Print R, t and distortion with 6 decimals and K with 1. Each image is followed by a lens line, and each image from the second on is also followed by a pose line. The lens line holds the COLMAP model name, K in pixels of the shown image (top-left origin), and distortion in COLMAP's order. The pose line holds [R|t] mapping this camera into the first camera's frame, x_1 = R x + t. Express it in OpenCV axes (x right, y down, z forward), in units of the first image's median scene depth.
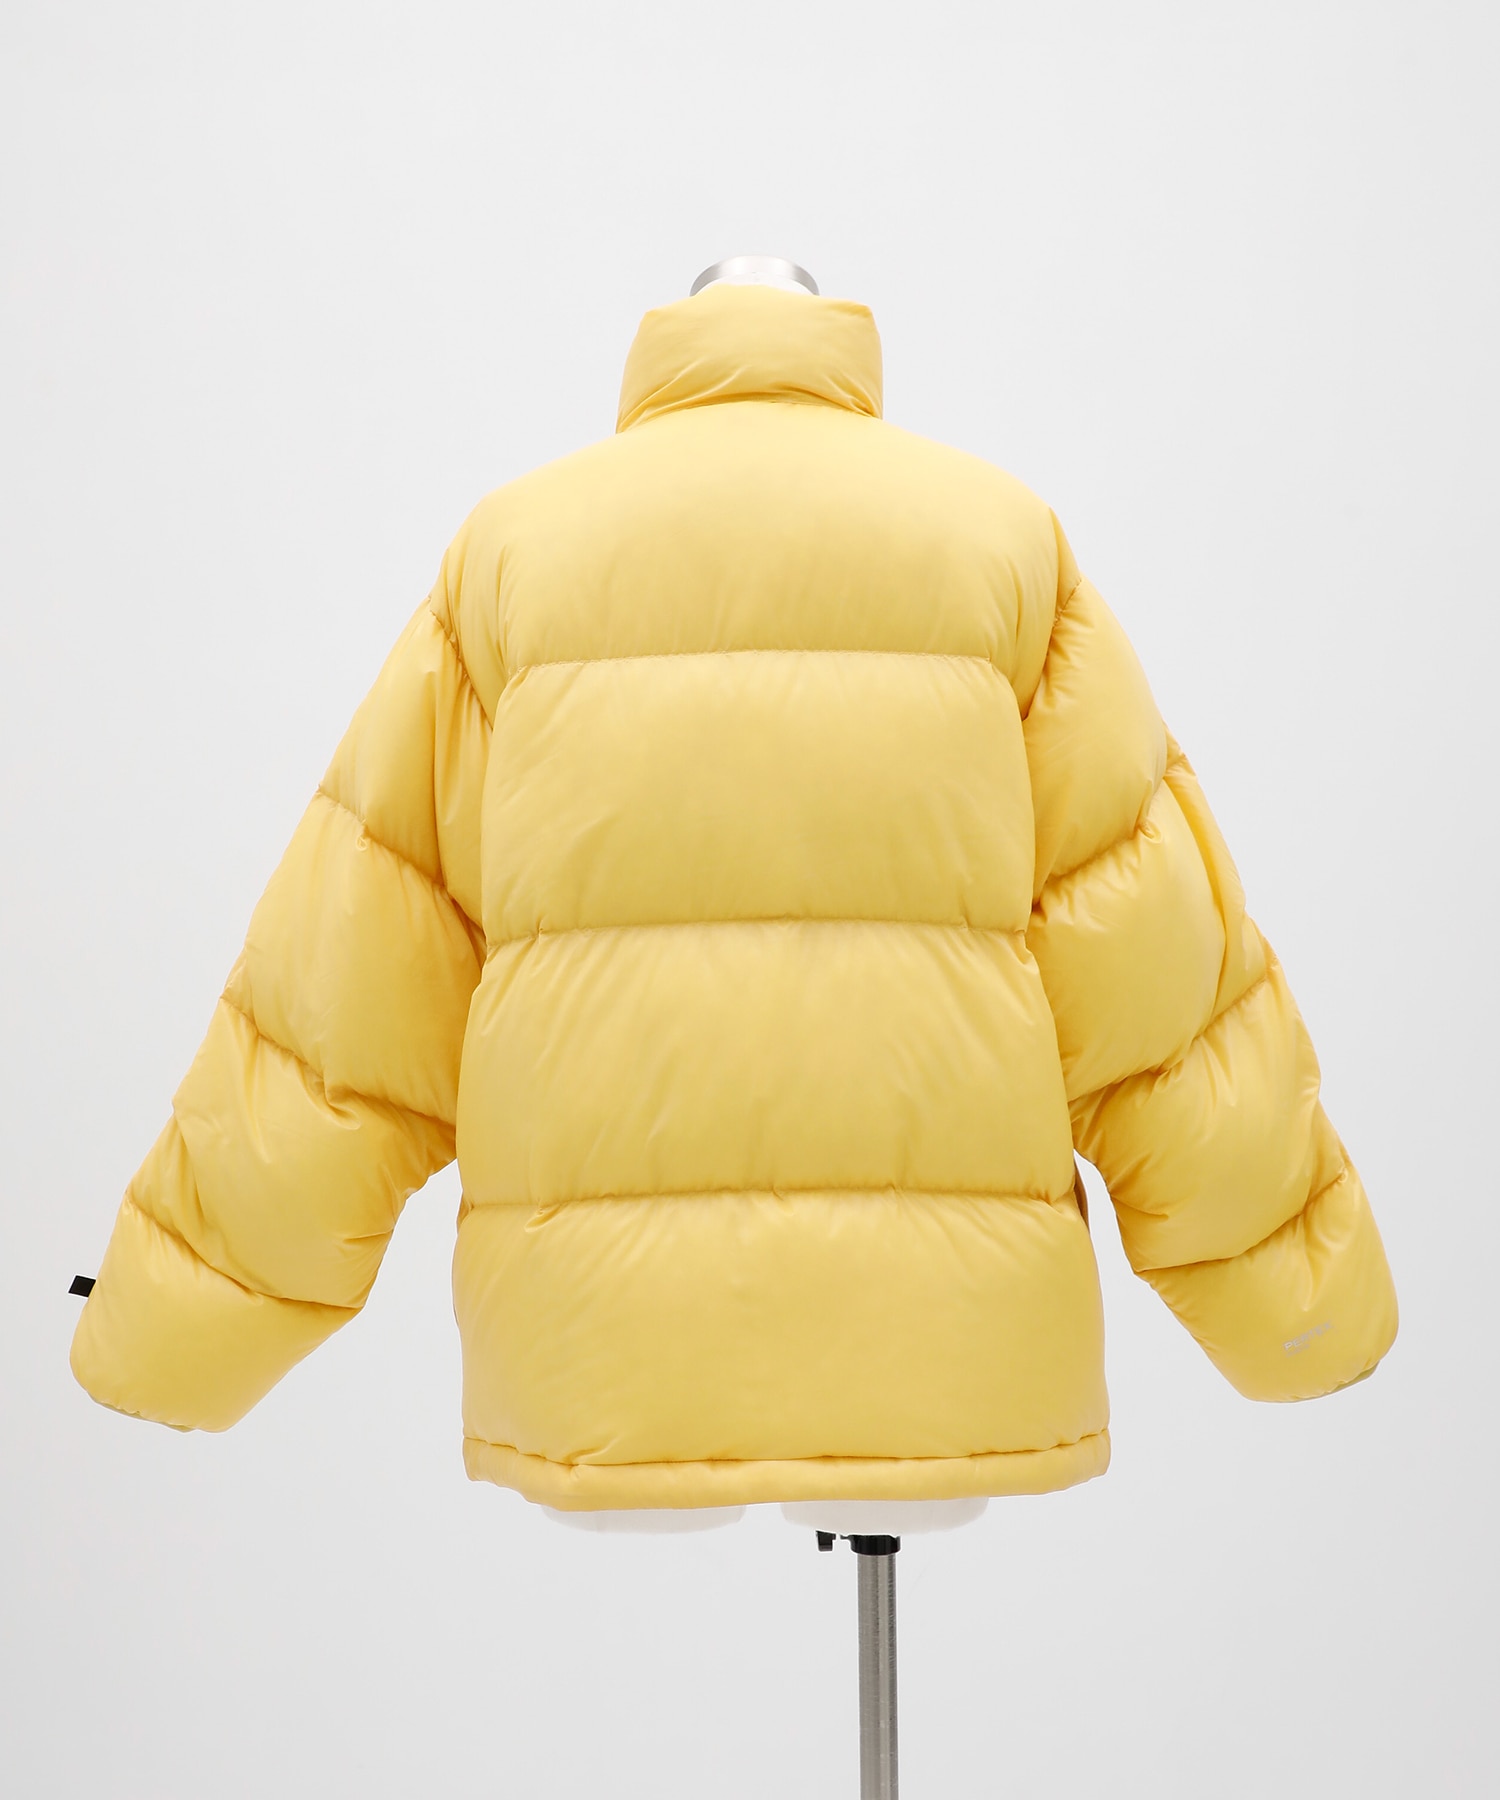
lens RADIAL K [[3010.3, 0, 748.0], [0, 3010.3, 900.1], [0, 0, 1]] dist [0.055146, -0.157758]
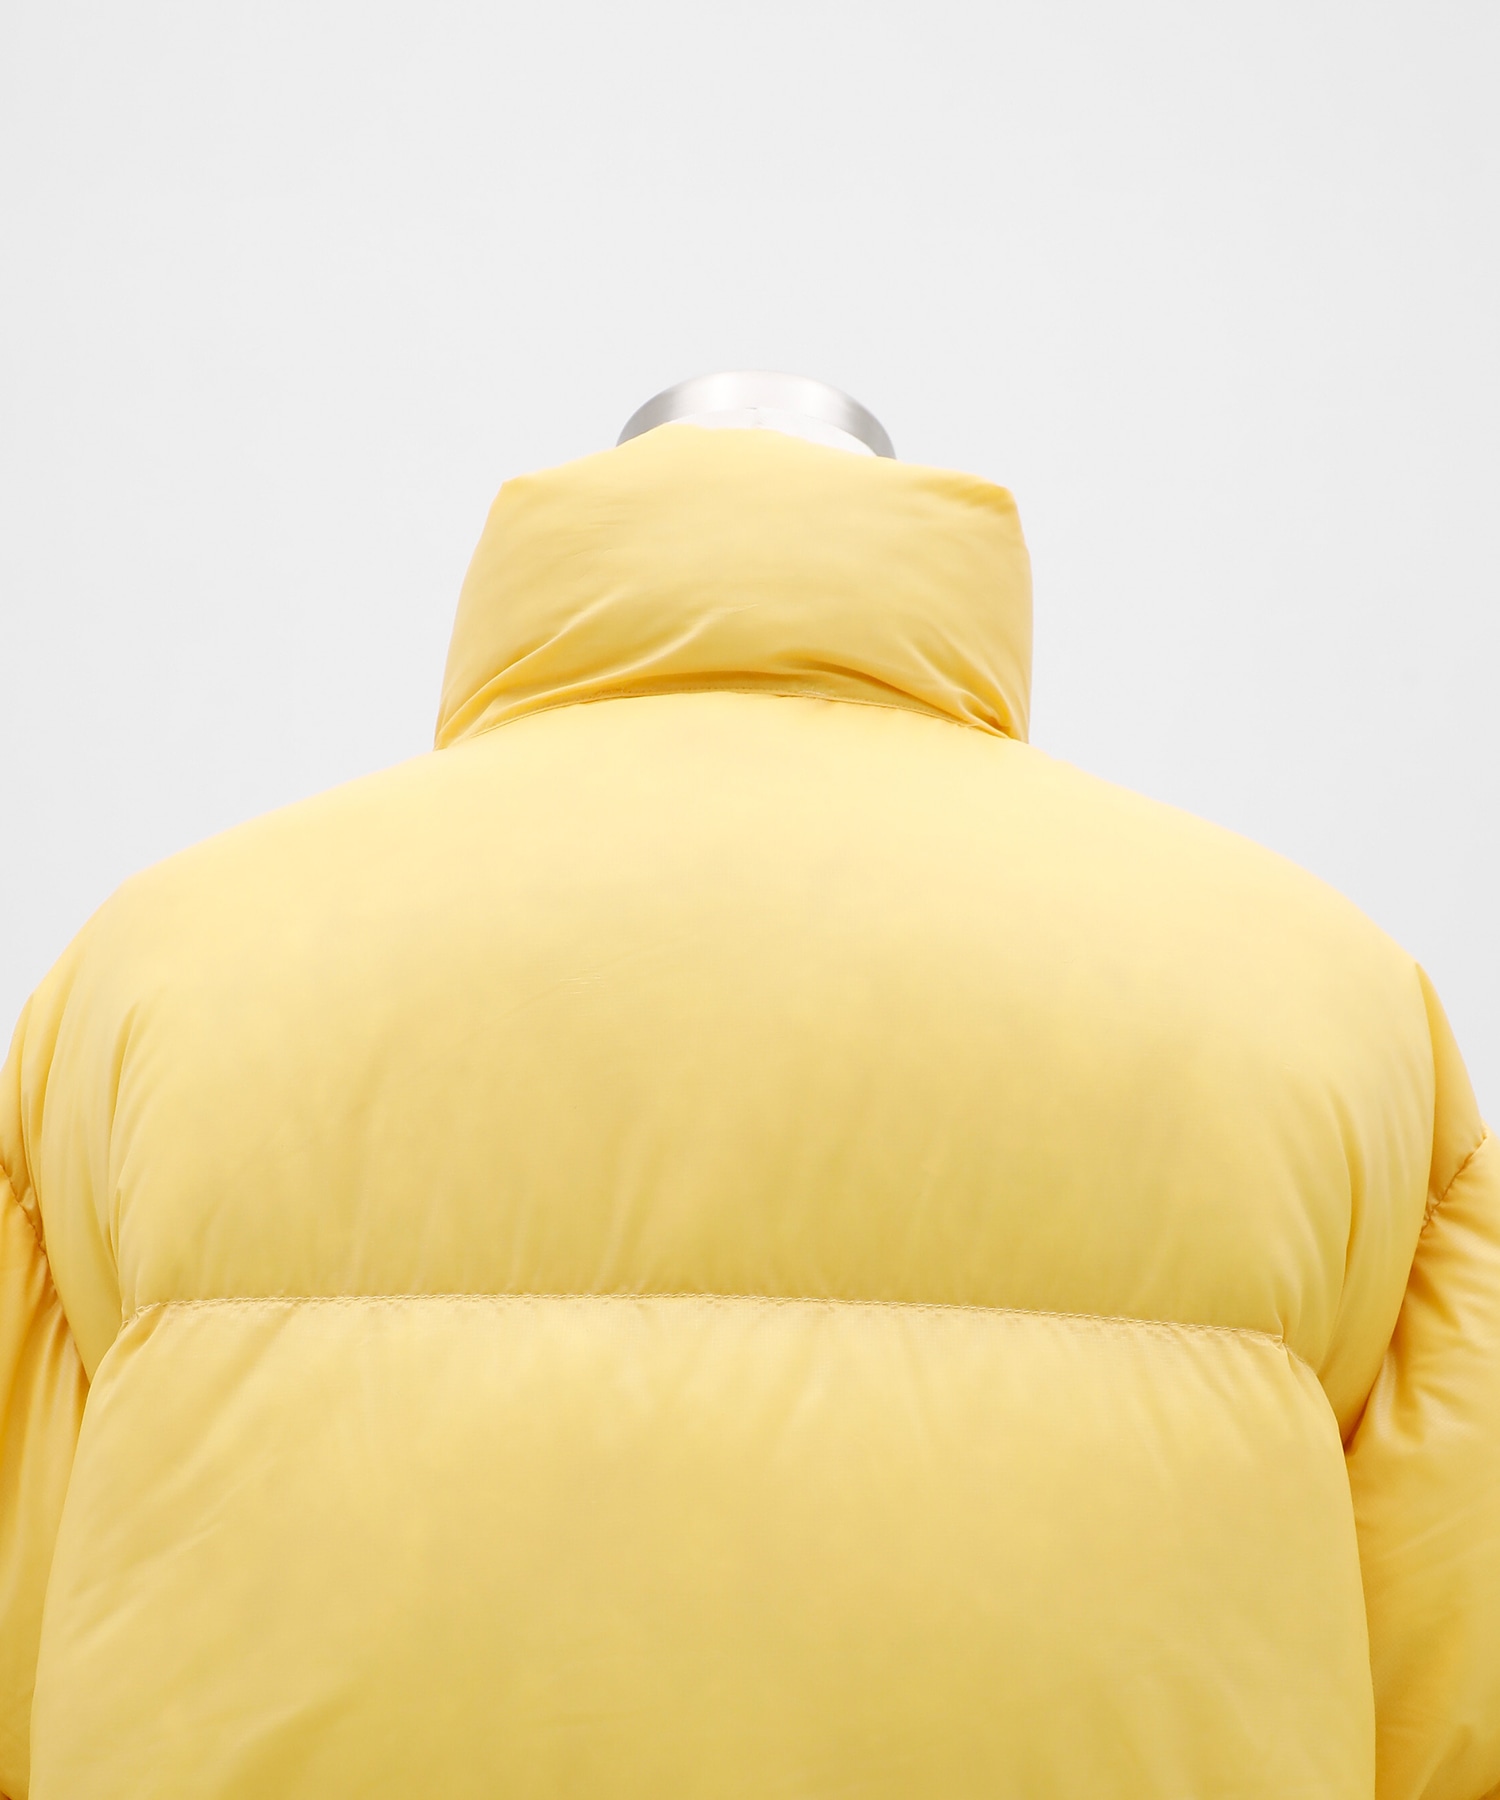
lens RADIAL K [[3010.3, 0, 748.0], [0, 3010.3, 900.1], [0, 0, 1]] dist [0.055146, -0.157758]
pose [[0.999013, 0.040535, -0.018191, 0.012591], [-0.042043, 0.994868, -0.092036, -0.096839], [0.014367, 0.092710, 0.995589, 0.577311]]
